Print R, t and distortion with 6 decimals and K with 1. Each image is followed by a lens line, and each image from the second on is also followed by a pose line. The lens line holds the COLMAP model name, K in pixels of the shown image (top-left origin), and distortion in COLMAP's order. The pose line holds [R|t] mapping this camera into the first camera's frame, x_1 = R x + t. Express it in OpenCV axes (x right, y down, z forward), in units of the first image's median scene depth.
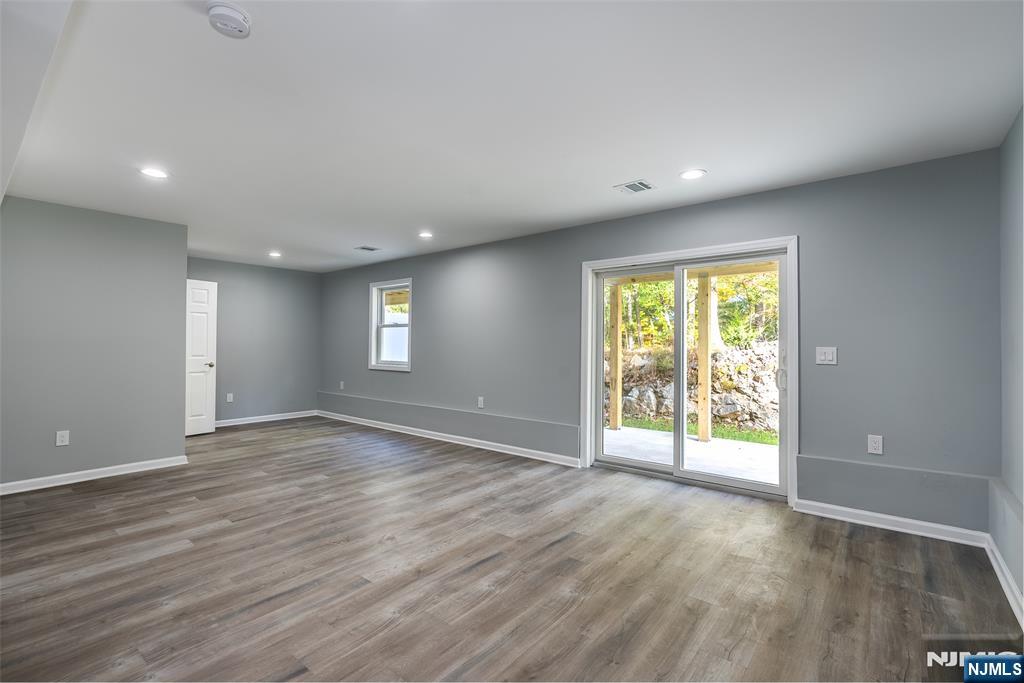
lens RADIAL K [[469.5, 0, 508.7], [0, 469.5, 341.9], [0, 0, 1]] dist [-0.002152, -0.000674]
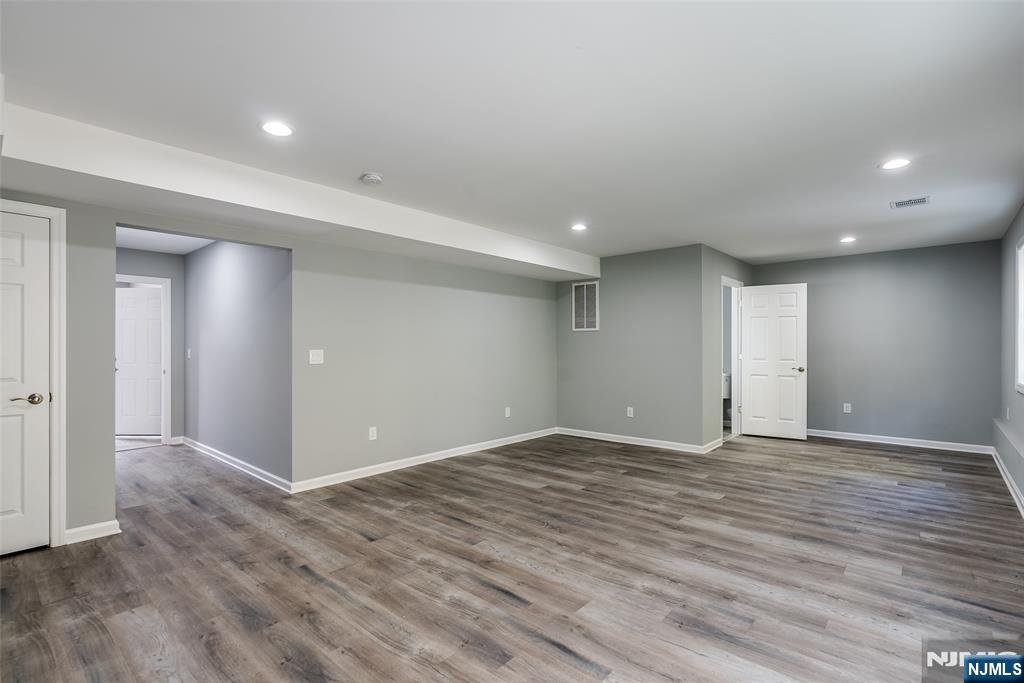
lens RADIAL K [[469.5, 0, 509.7], [0, 469.5, 345.7], [0, 0, 1]] dist [-0.002152, -0.000674]
pose [[-0.032794, -0.007757, -0.999432, 0.718723], [0.008265, 0.999934, -0.008032, 0.005908], [0.999428, -0.008523, -0.032728, 0.891894]]
